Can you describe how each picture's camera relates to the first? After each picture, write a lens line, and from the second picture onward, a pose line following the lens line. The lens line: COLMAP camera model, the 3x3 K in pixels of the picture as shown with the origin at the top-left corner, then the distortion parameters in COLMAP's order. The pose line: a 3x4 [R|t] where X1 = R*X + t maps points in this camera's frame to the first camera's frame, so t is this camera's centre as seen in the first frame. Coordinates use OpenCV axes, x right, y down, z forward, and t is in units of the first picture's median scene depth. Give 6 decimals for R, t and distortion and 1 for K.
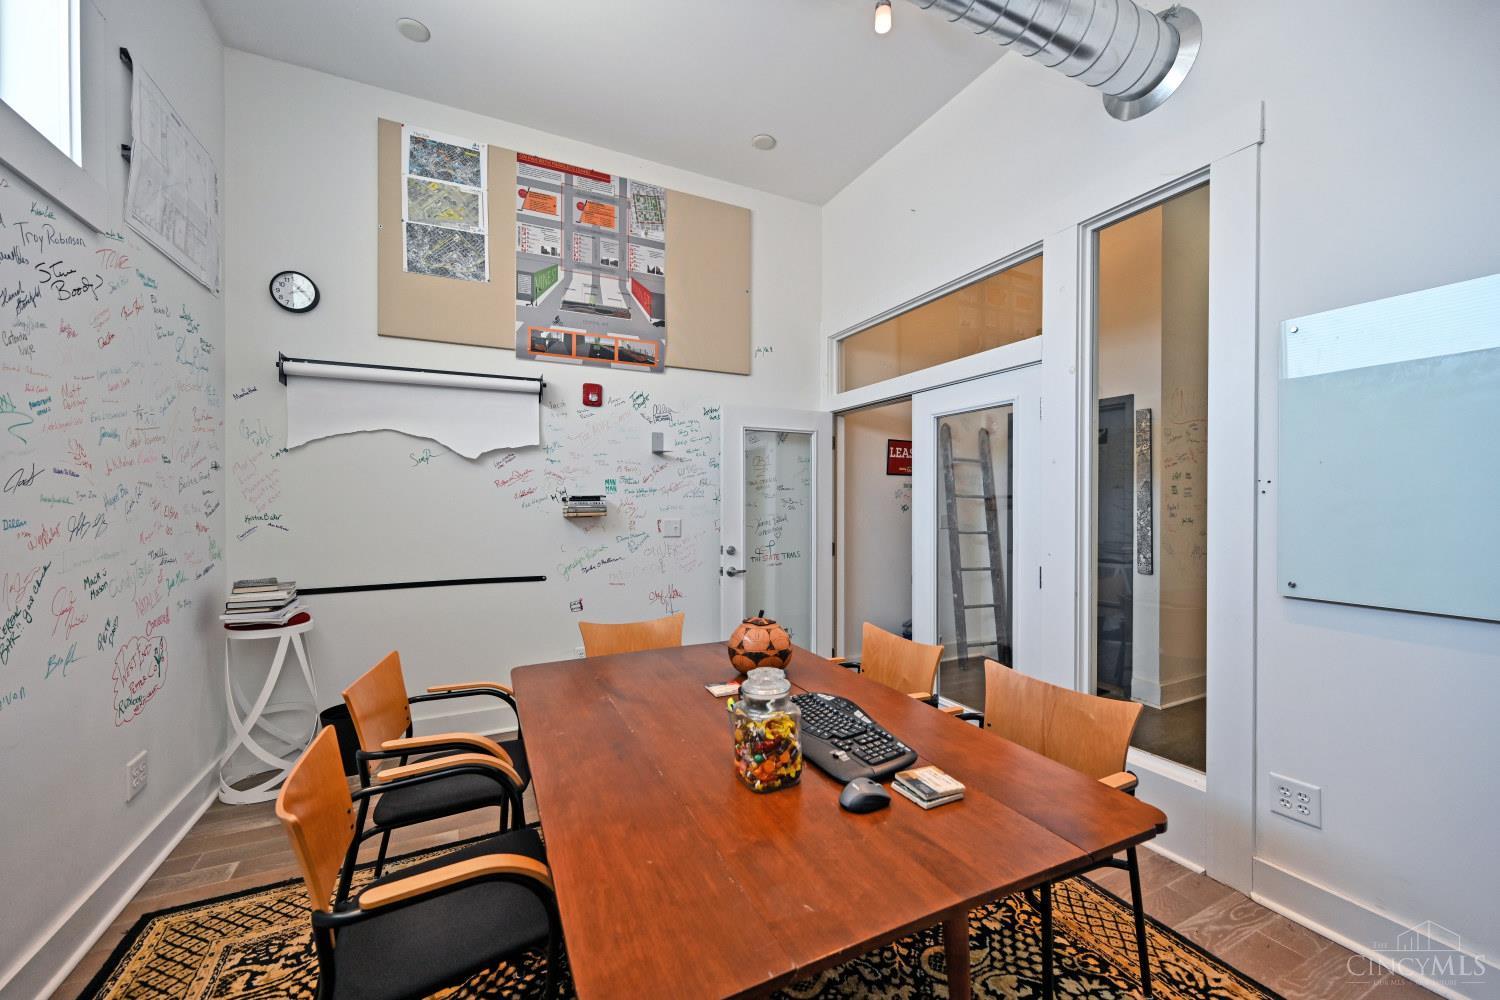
lens RADIAL K [[595.0, 0, 742.7], [0, 595.0, 504.0], [0, 0, 1]] dist [0.002845, 0.000123]
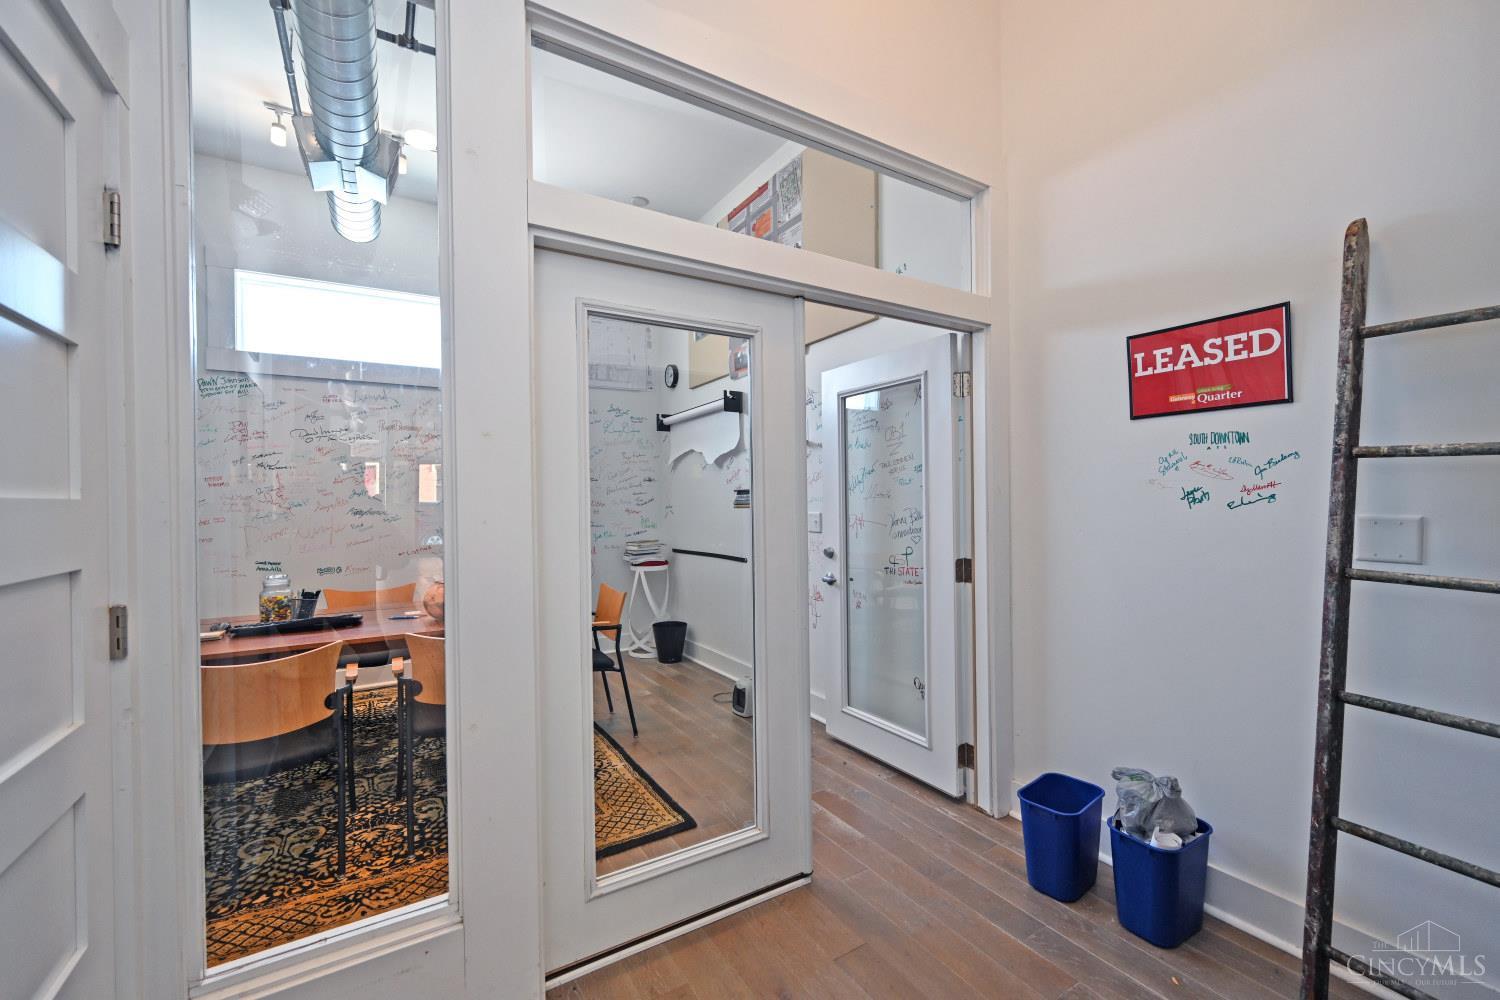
lens RADIAL K [[595.0, 0, 736.6], [0, 595.0, 501.8], [0, 0, 1]] dist [0.002845, 0.000123]
pose [[0.088550, -0.002028, -0.996070, 0.807695], [0.008418, 0.999964, -0.001288, 0.010279], [0.996036, -0.008271, 0.088564, 0.845818]]
